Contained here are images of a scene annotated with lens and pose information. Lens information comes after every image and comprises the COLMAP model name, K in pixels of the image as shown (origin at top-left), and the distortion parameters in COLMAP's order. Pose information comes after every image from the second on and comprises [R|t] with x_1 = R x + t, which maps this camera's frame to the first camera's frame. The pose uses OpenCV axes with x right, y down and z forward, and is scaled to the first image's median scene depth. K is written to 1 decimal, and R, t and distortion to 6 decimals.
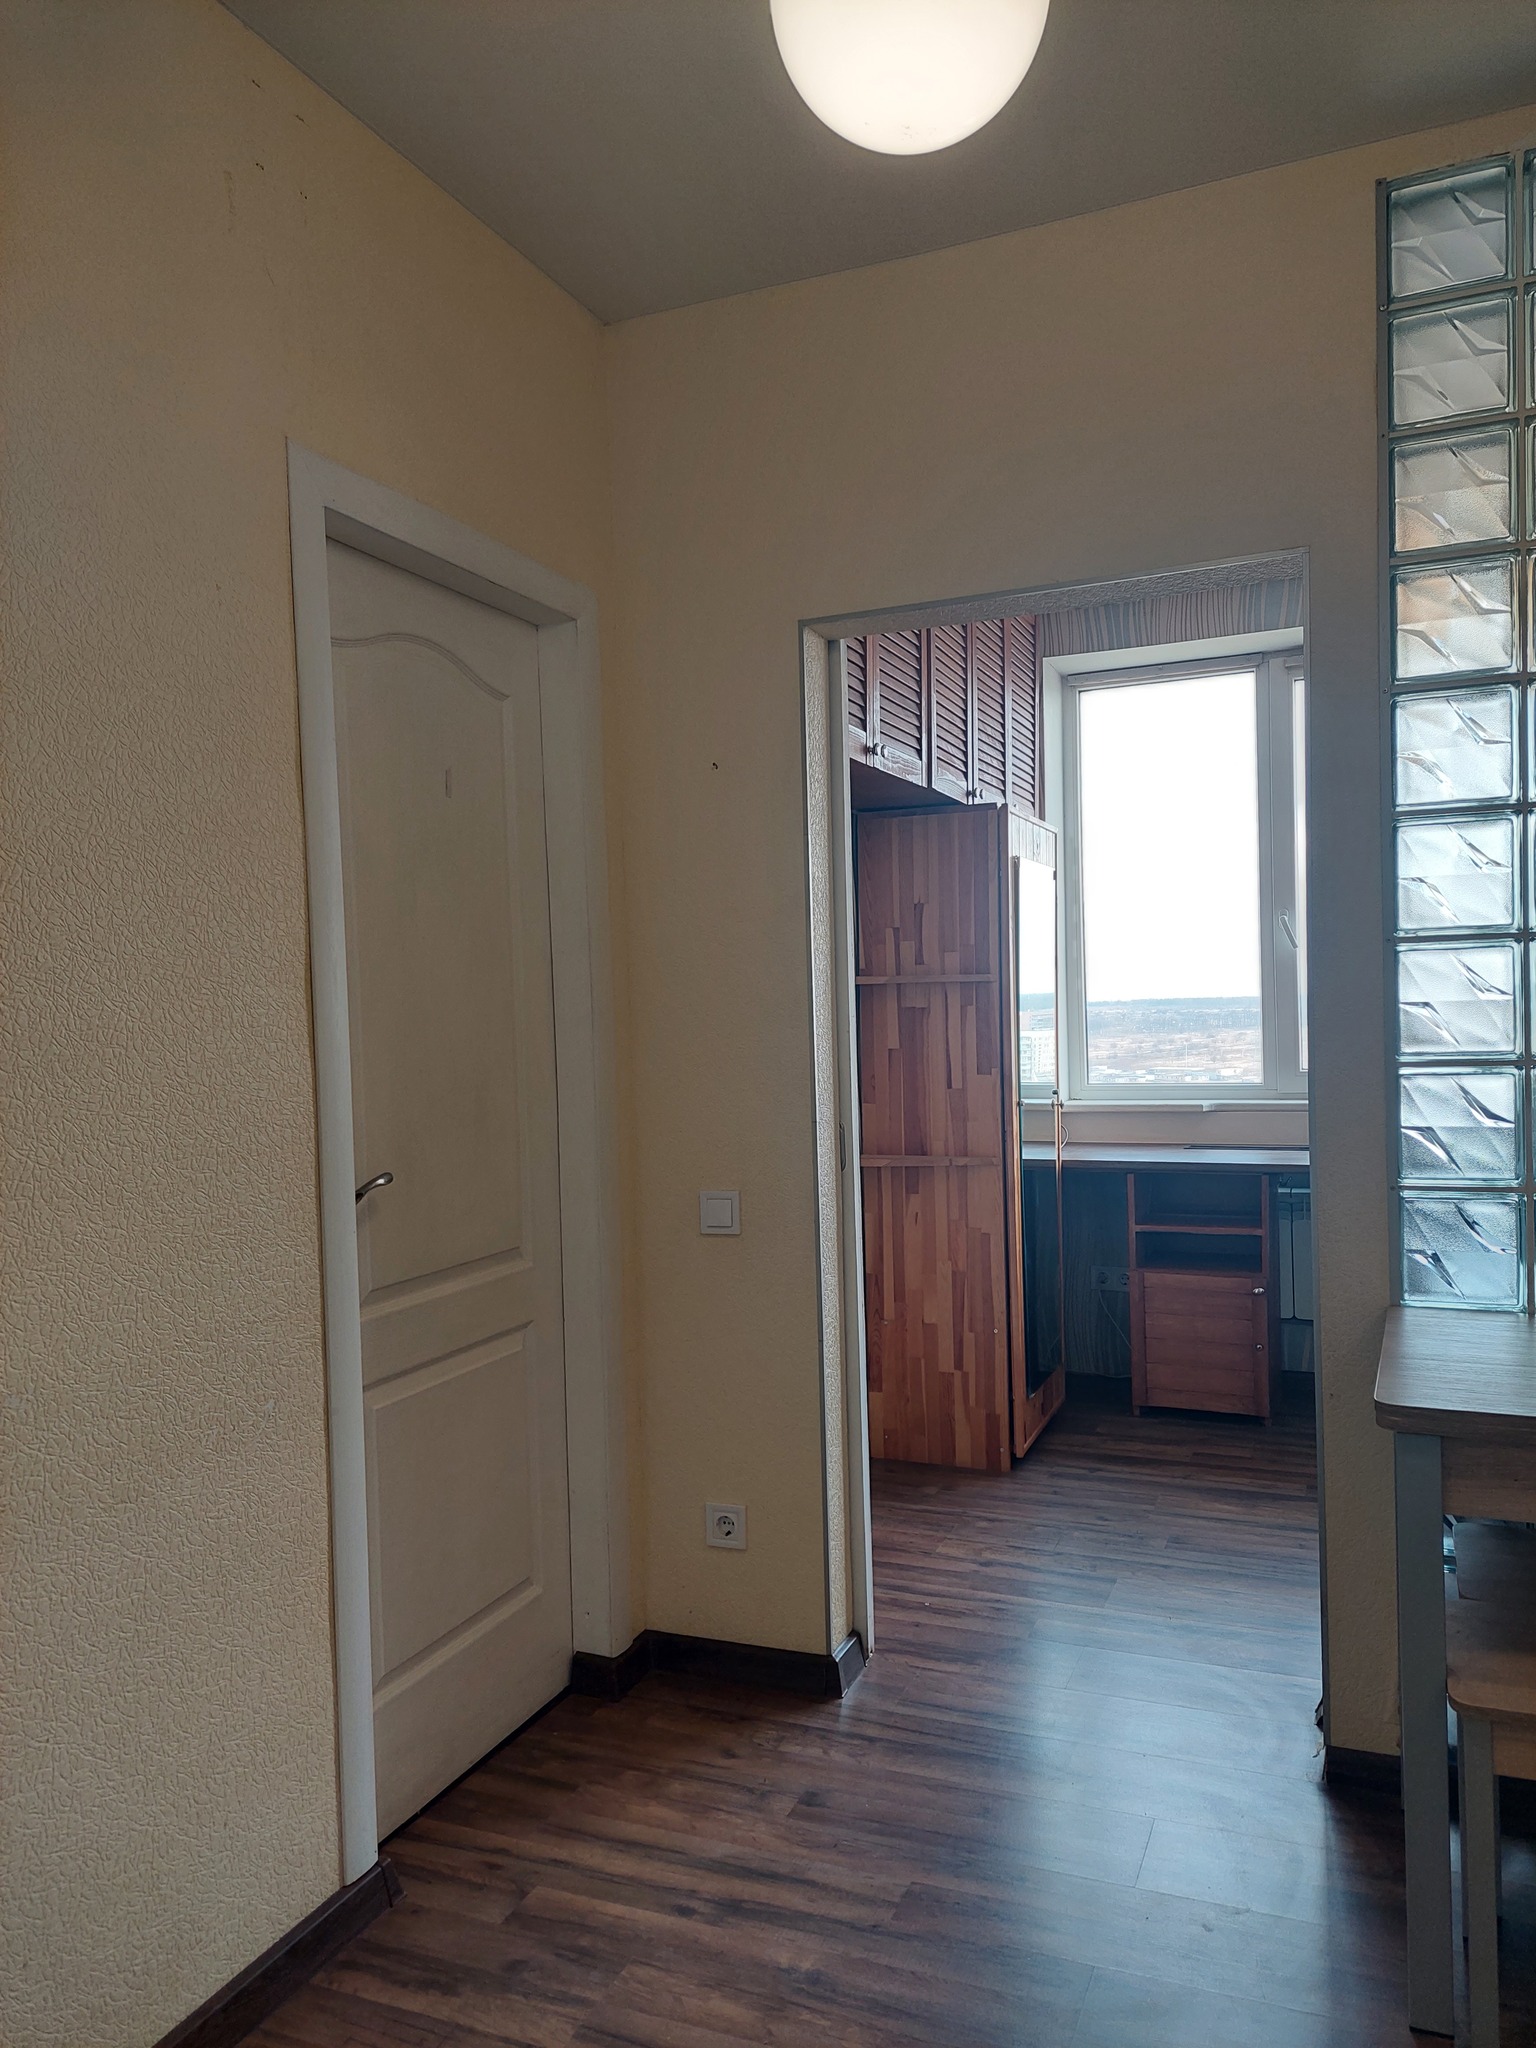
lens RADIAL K [[1472.9, 0, 773.8], [0, 1472.9, 1033.0], [0, 0, 1]] dist [0.073007, -0.070556]
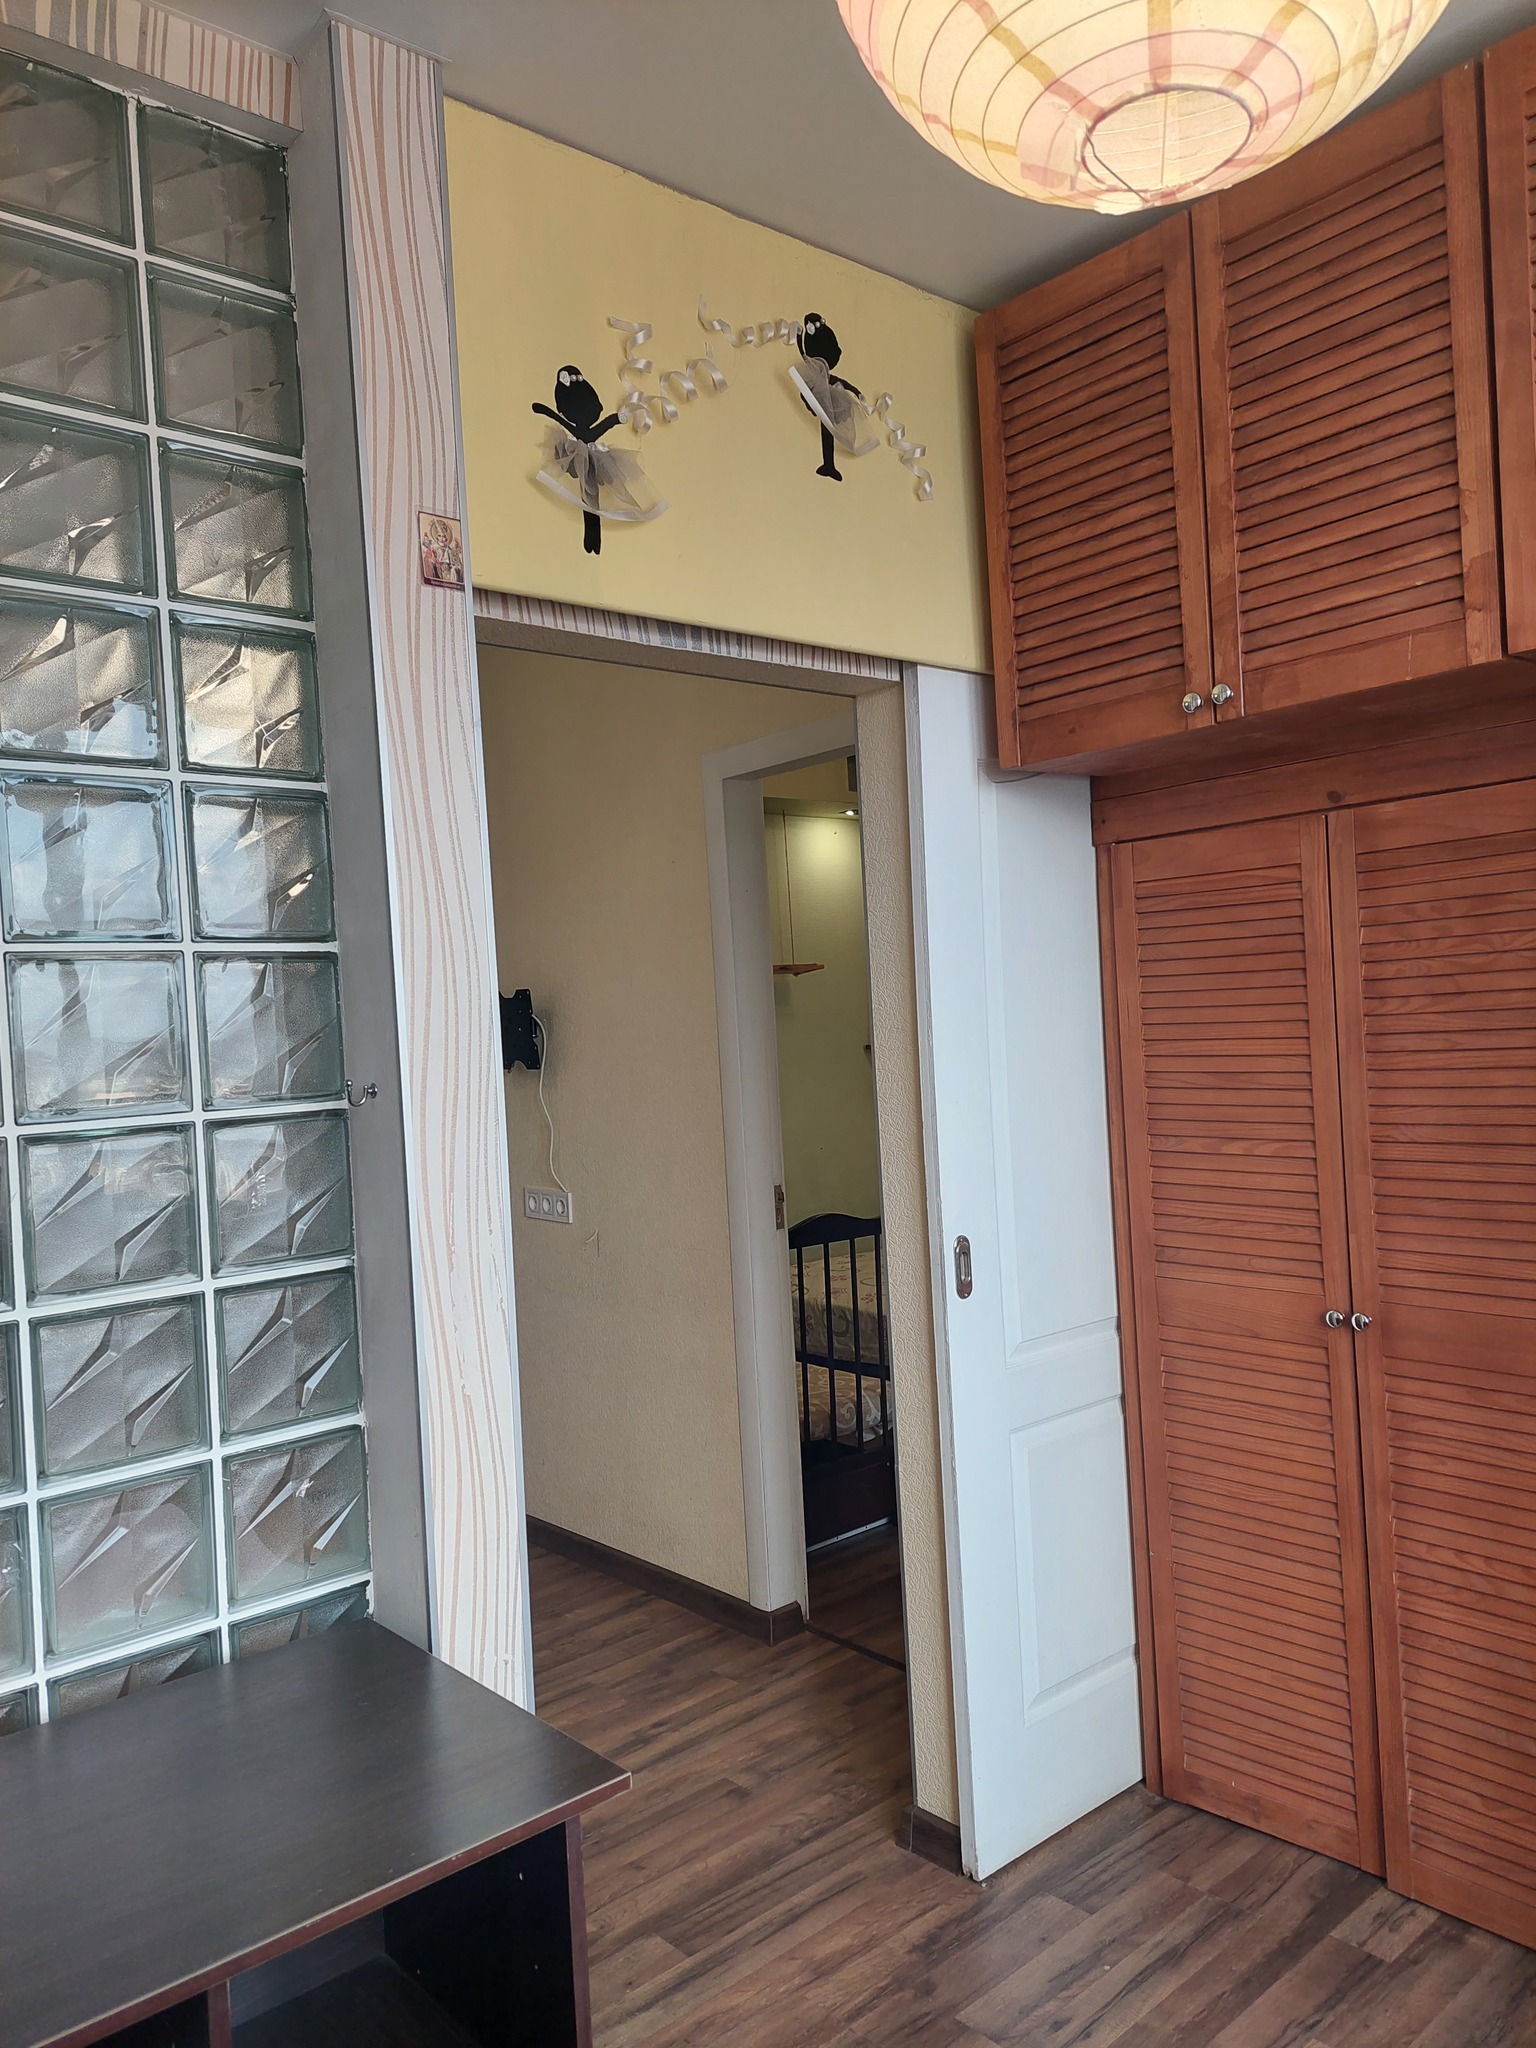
lens RADIAL K [[1472.9, 0, 773.8], [0, 1472.9, 1033.0], [0, 0, 1]] dist [0.073007, -0.070556]
pose [[-0.426405, 0.062862, -0.902345, 0.637494], [0.052468, 0.997621, 0.044706, -0.076253], [0.903009, -0.028281, -0.428689, 0.963589]]
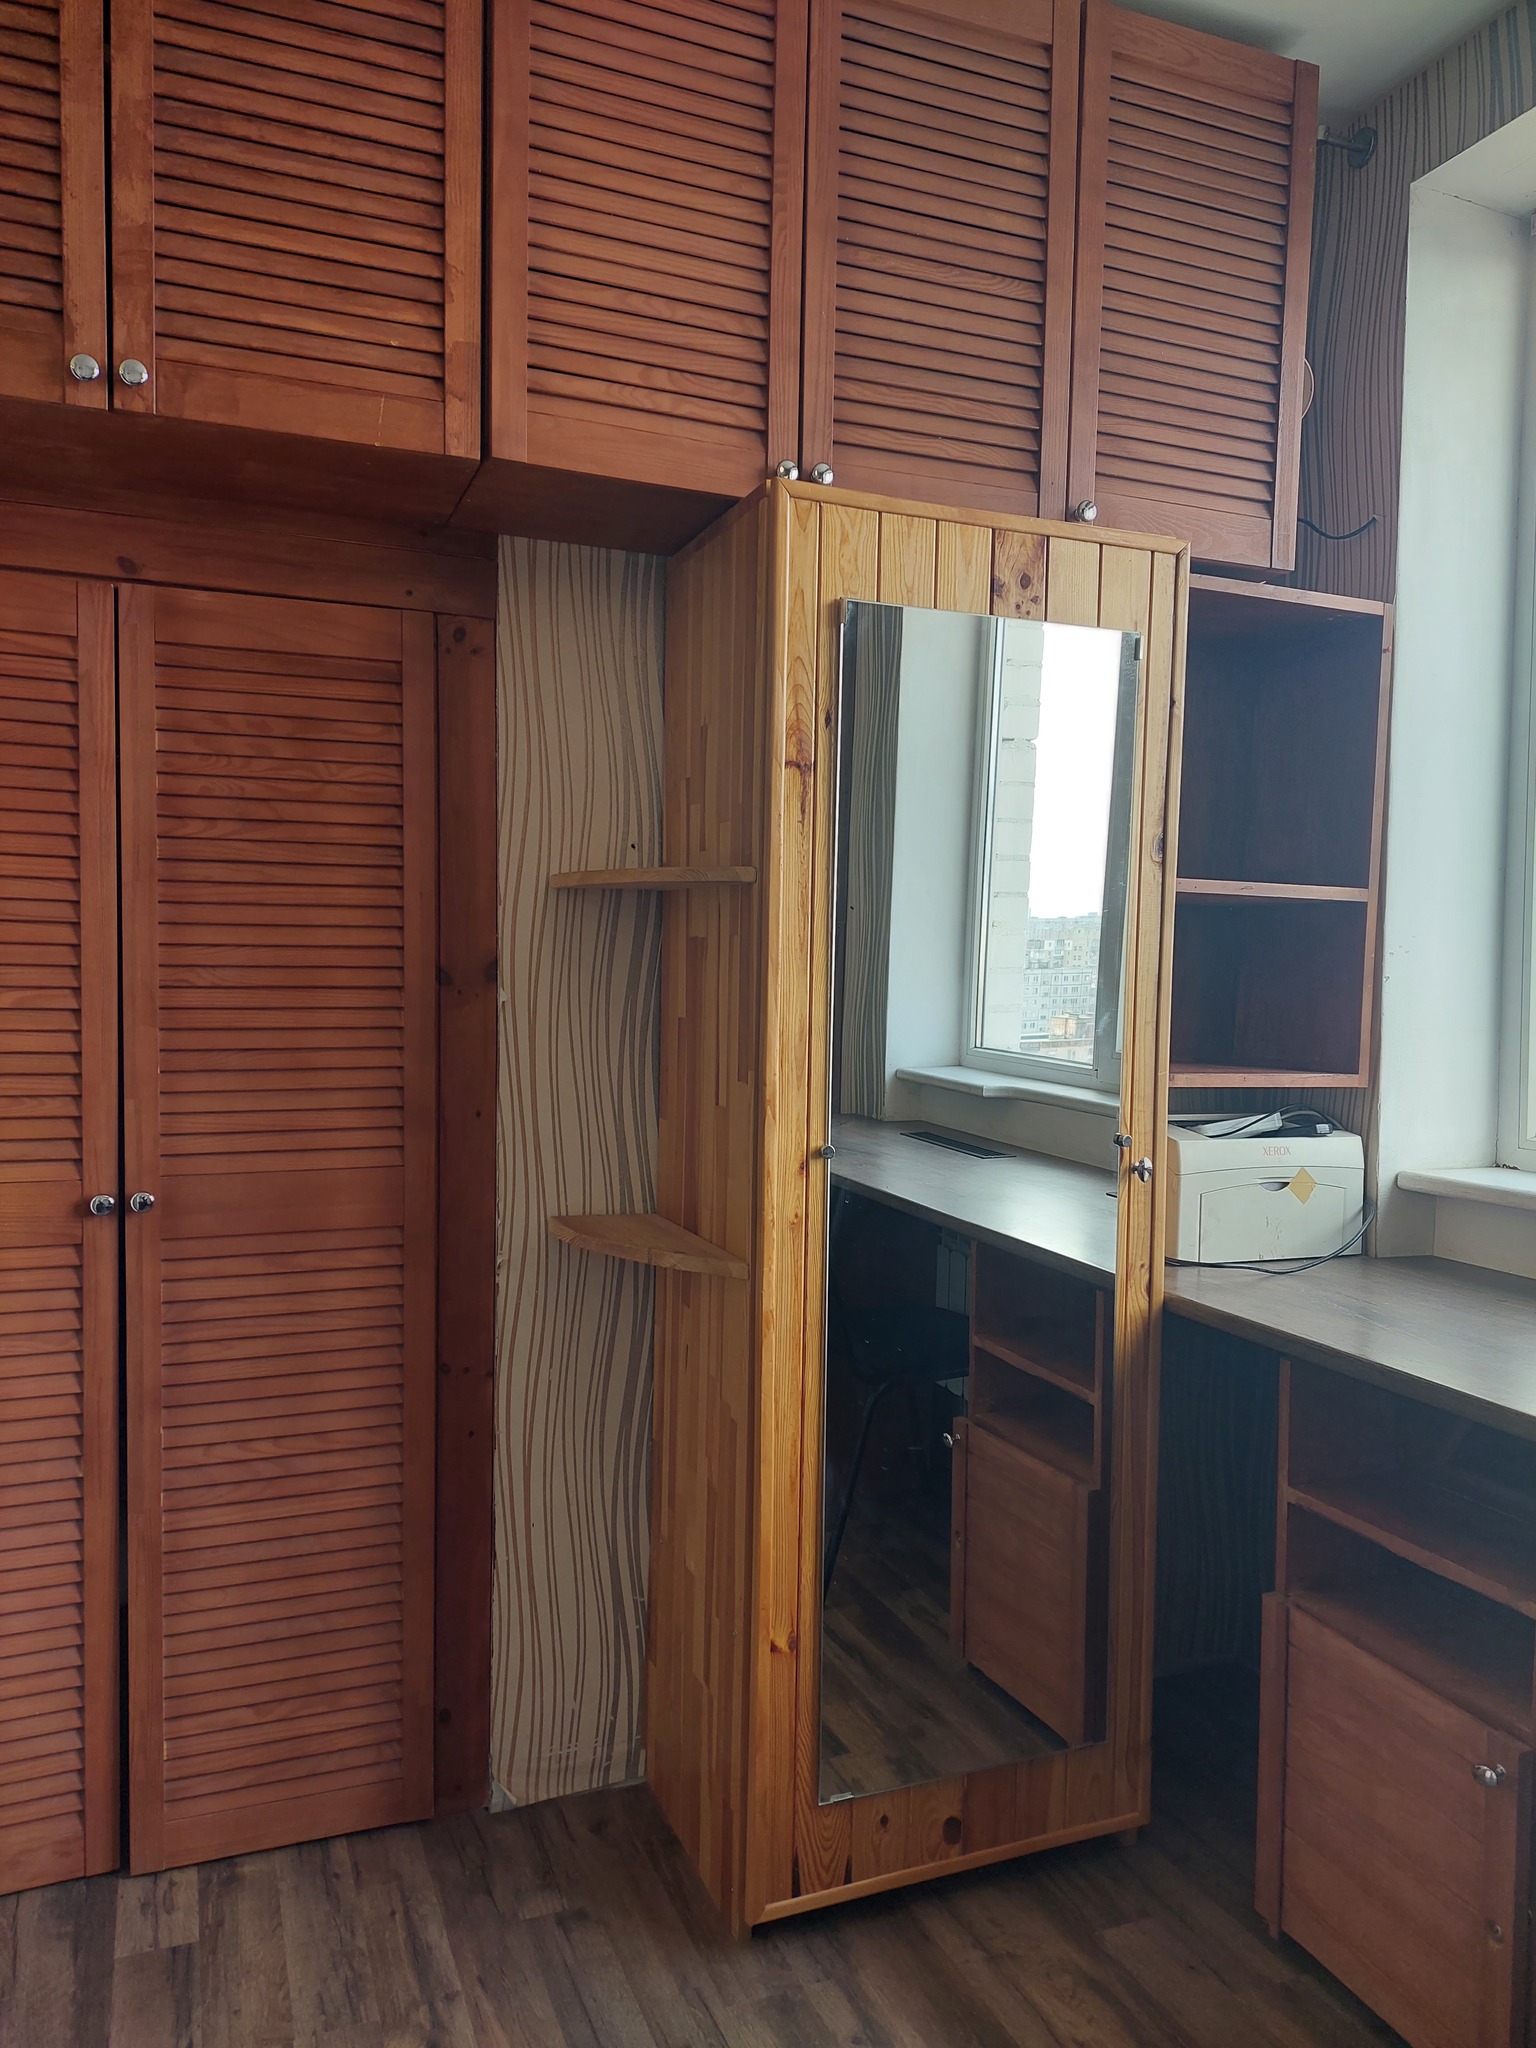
lens RADIAL K [[1472.6, 0, 807.5], [0, 1472.6, 1021.4], [0, 0, 1]] dist [0.036895, -0.025007]
pose [[0.708285, 0.065521, -0.702879, 0.503308], [-0.048270, 0.997848, 0.044377, -0.013094], [0.704274, 0.002496, 0.709923, 0.715849]]
